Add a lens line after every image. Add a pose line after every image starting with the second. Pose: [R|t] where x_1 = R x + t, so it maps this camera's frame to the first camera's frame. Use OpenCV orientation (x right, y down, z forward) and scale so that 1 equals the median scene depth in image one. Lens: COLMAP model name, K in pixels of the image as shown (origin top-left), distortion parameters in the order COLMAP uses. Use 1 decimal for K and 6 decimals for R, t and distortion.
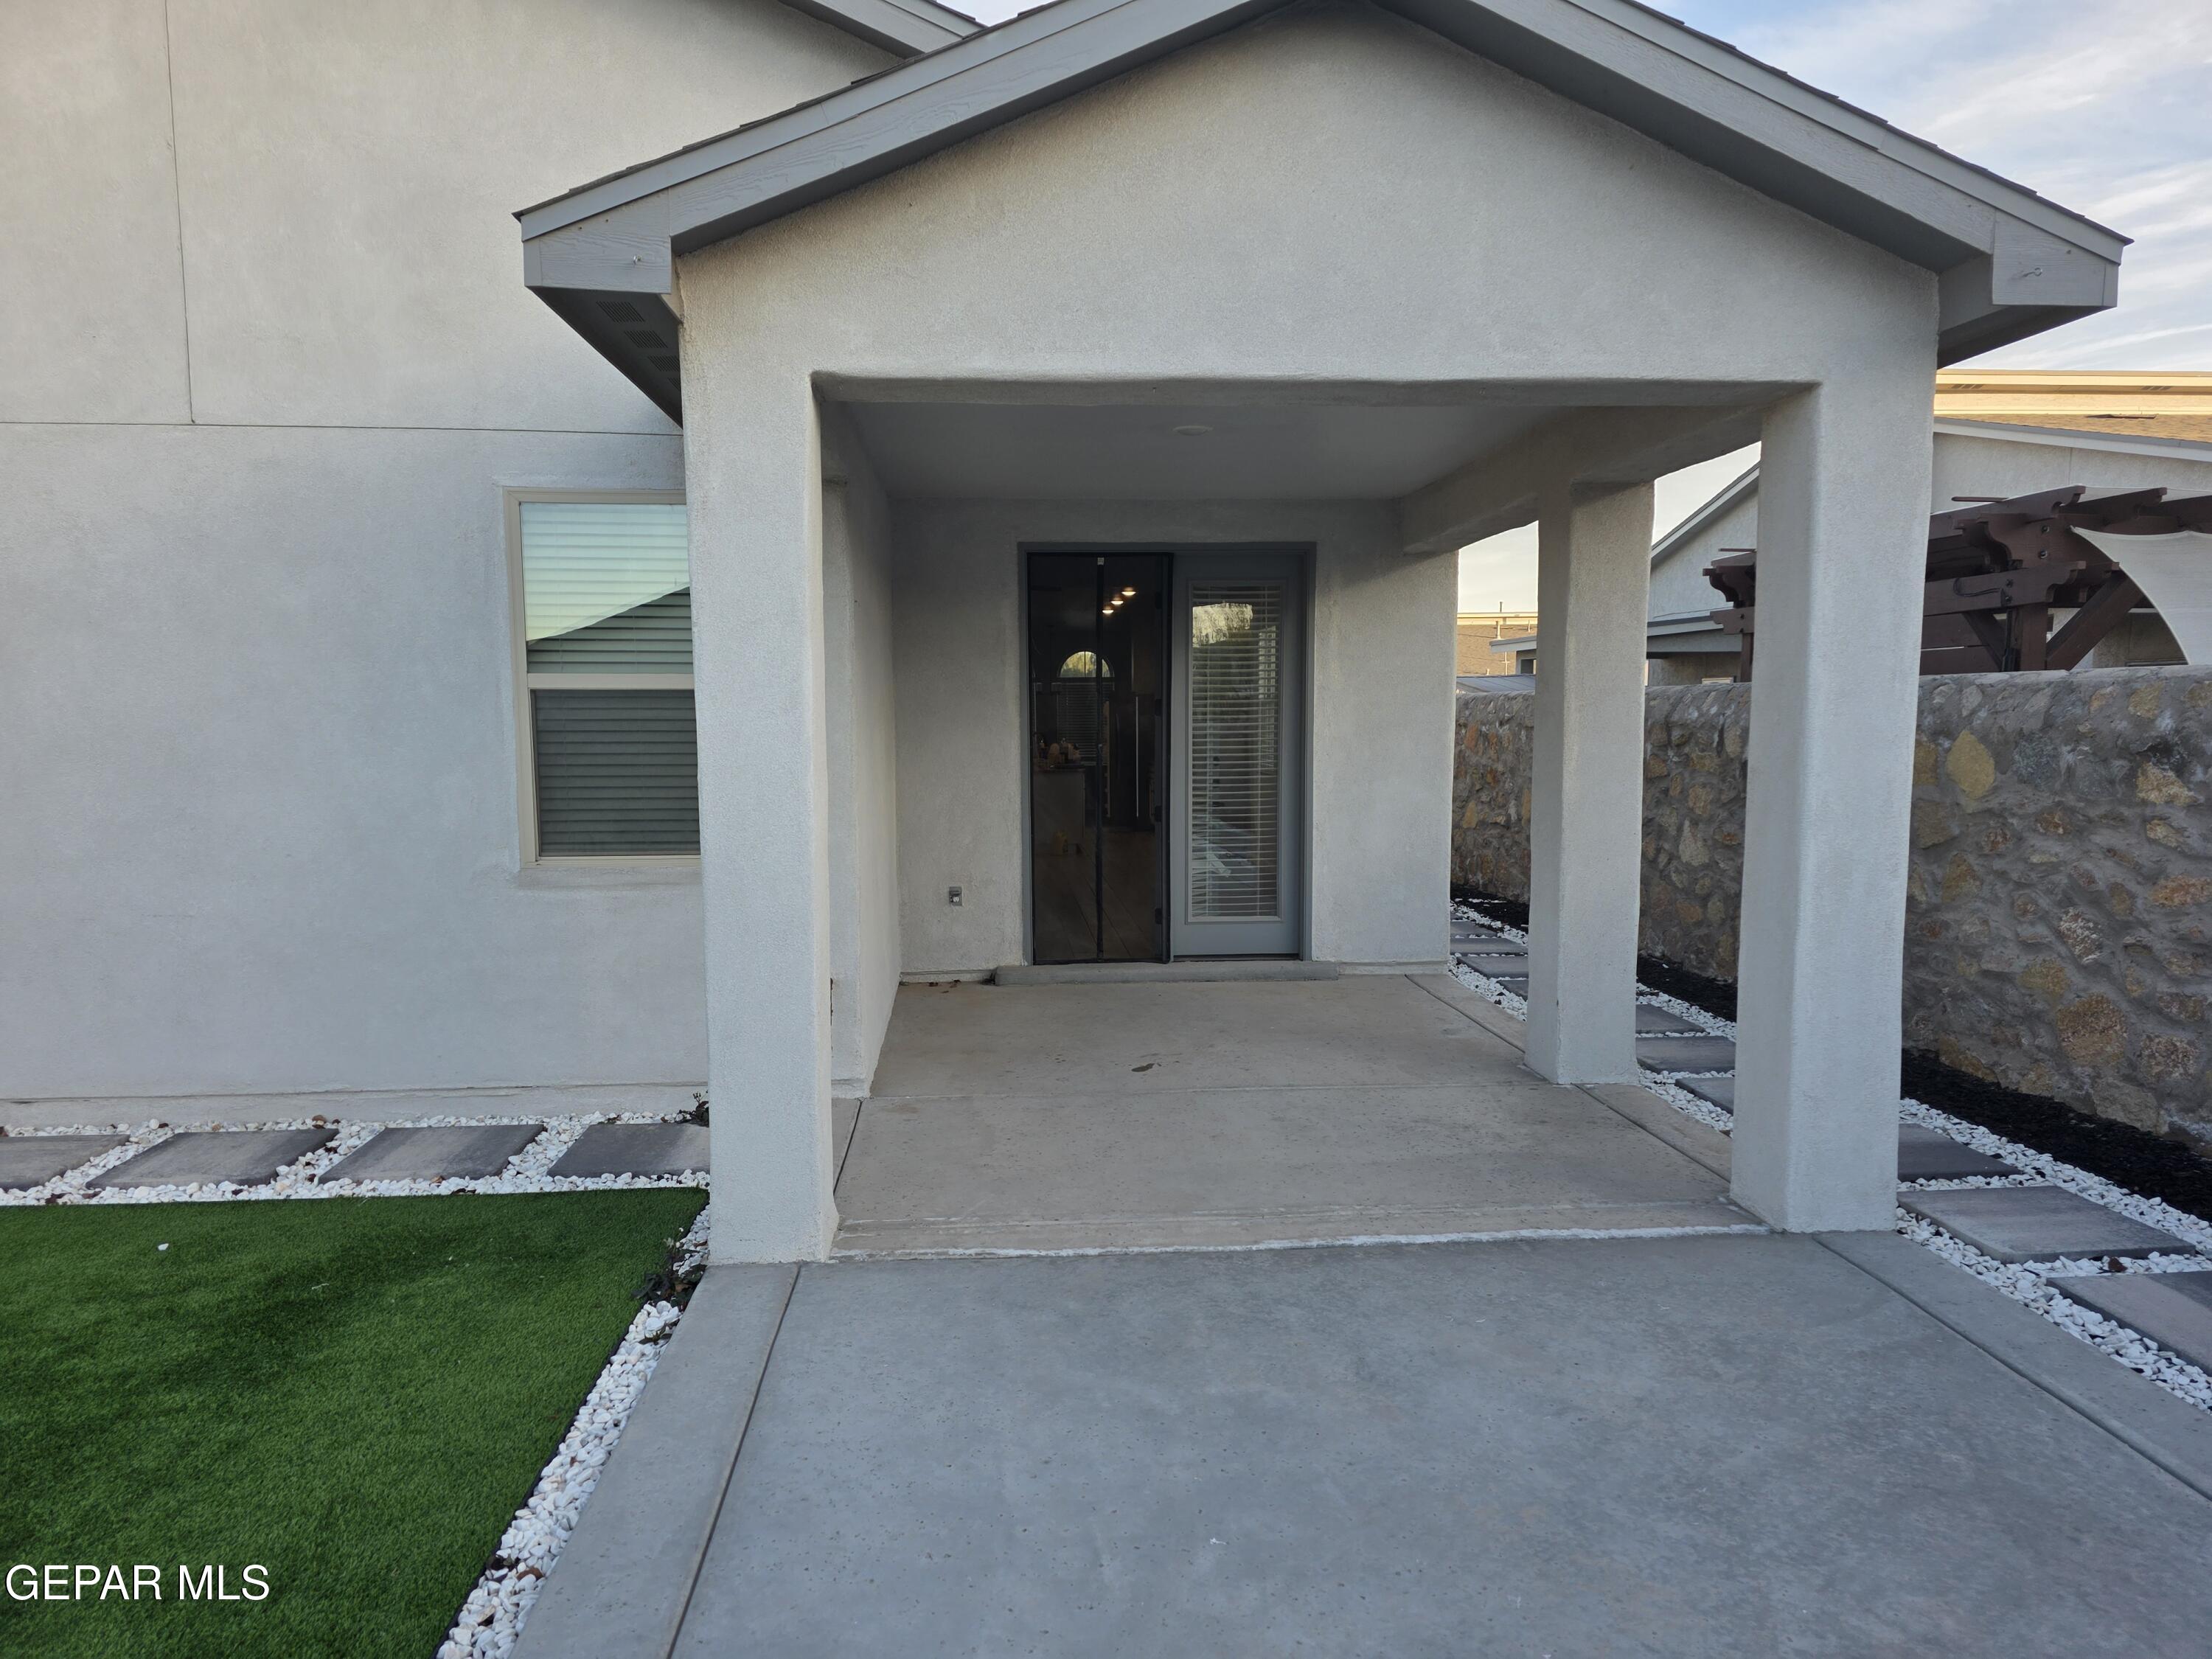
lens RADIAL K [[1469.4, 0, 1094.4], [0, 1469.4, 861.4], [0, 0, 1]] dist [0.071892, -0.073198]
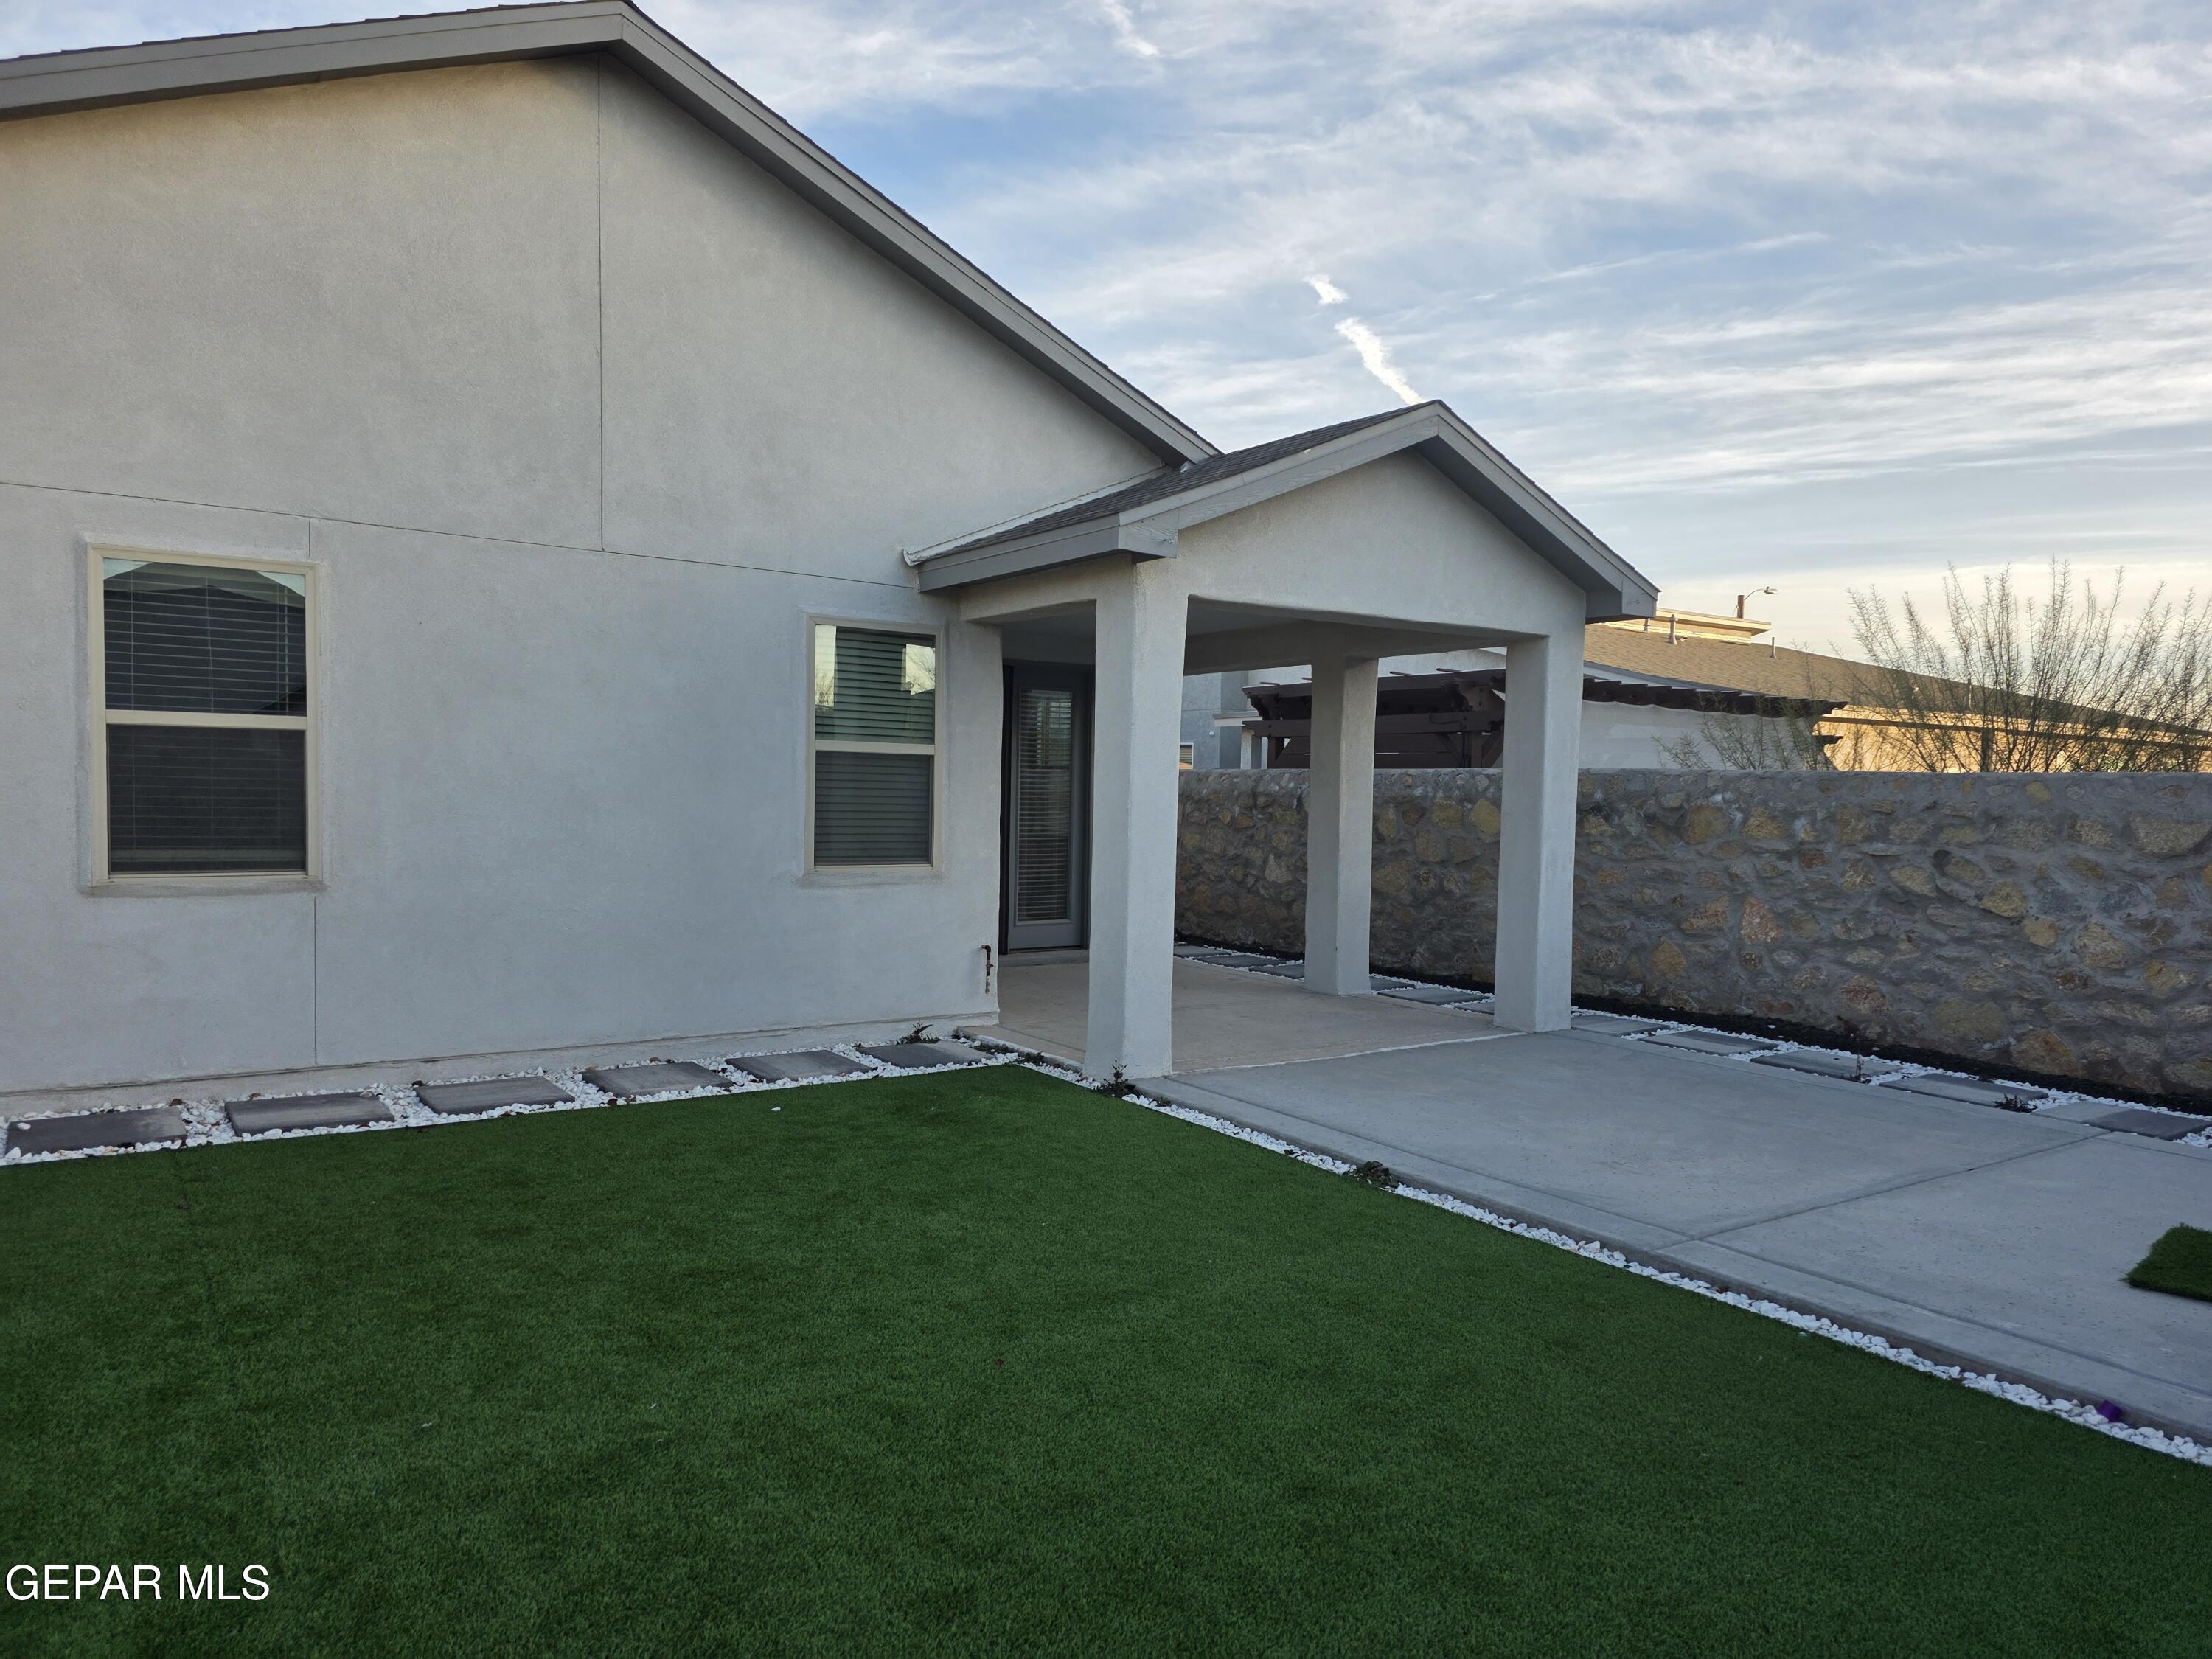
lens RADIAL K [[1469.4, 0, 1094.4], [0, 1469.4, 861.4], [0, 0, 1]] dist [0.071892, -0.073198]
pose [[0.860771, -0.002667, 0.508985, -0.993332], [0.026976, 0.998820, -0.040386, 0.066309], [-0.508276, 0.048493, 0.859828, -0.428269]]
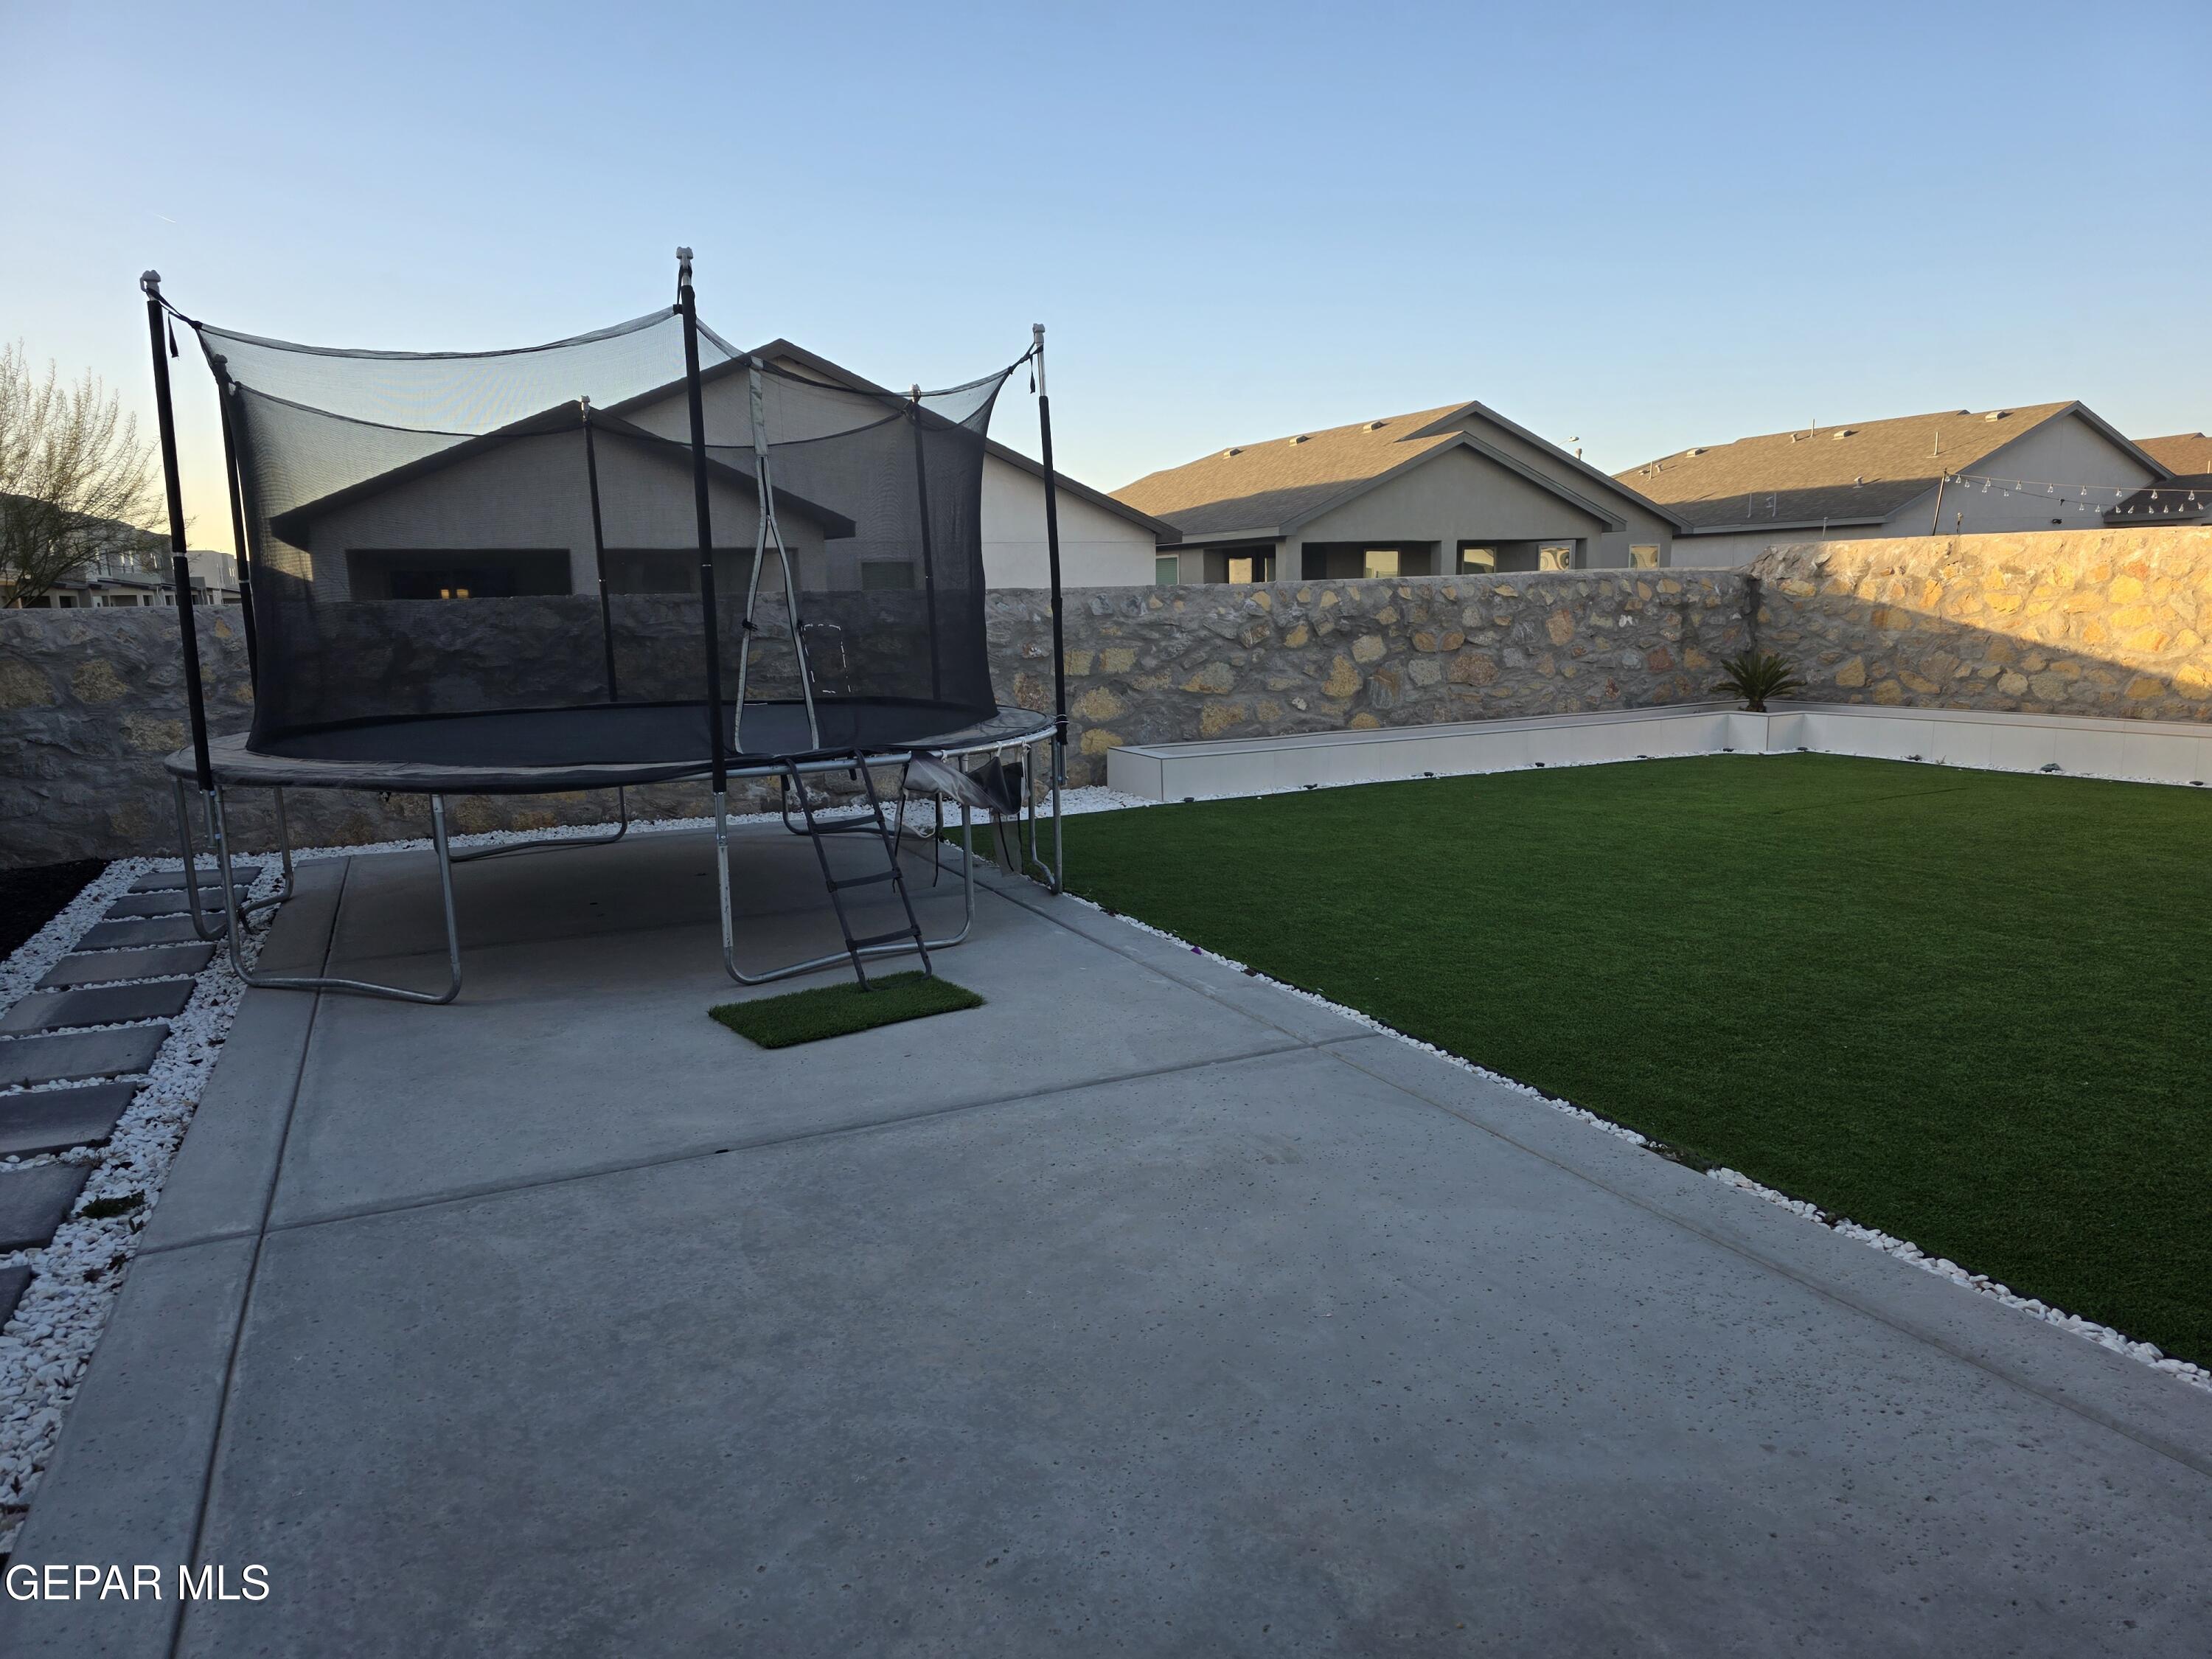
lens RADIAL K [[1469.4, 0, 1094.4], [0, 1469.4, 861.4], [0, 0, 1]] dist [0.071892, -0.073198]
pose [[-0.933786, 0.088973, -0.346595, 0.329442], [-0.009487, 0.962099, 0.272535, -0.083233], [0.357707, 0.257777, -0.897550, 1.034470]]
